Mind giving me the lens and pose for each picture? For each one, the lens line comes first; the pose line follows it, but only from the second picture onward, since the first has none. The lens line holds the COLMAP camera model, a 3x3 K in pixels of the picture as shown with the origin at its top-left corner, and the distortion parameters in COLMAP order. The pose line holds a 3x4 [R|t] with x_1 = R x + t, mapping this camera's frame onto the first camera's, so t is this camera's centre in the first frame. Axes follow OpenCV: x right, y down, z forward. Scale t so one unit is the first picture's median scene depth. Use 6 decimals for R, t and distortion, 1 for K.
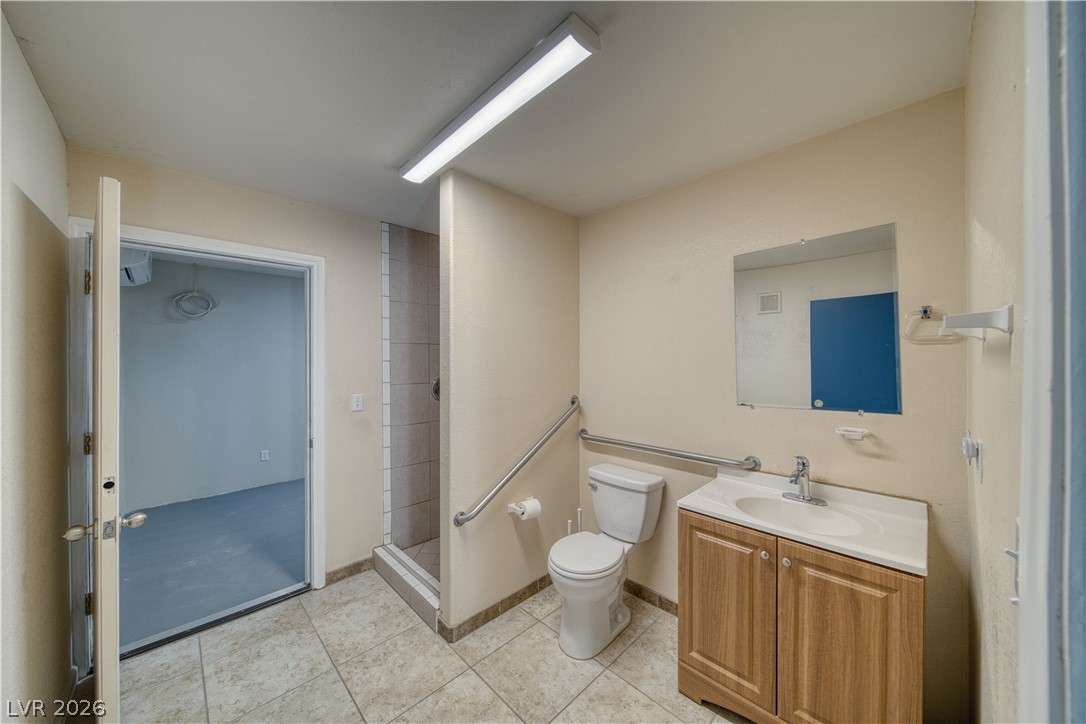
lens RADIAL K [[381.0, 0, 541.3], [0, 381.0, 361.9], [0, 0, 1]] dist [-0.003427, -0.000079]
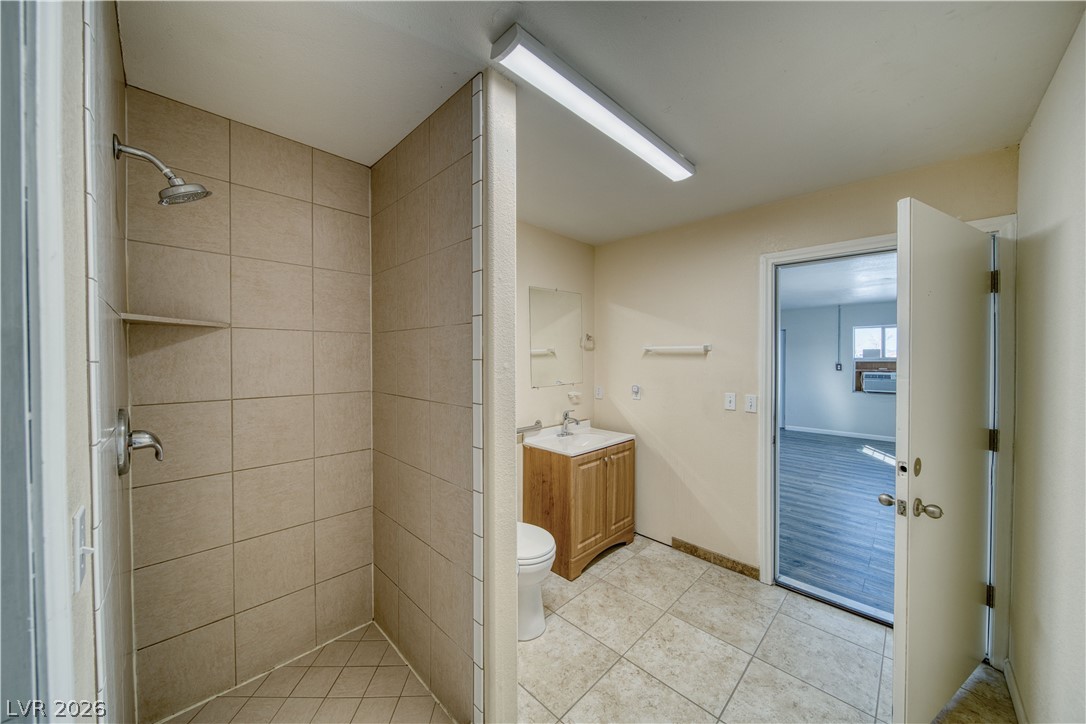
lens RADIAL K [[381.0, 0, 541.7], [0, 381.0, 361.6], [0, 0, 1]] dist [-0.003427, -0.000079]
pose [[-0.017398, -0.009558, 0.999803, -1.193477], [0.007867, 0.999922, 0.009696, -0.005209], [-0.999818, 0.008034, -0.017322, 1.219183]]
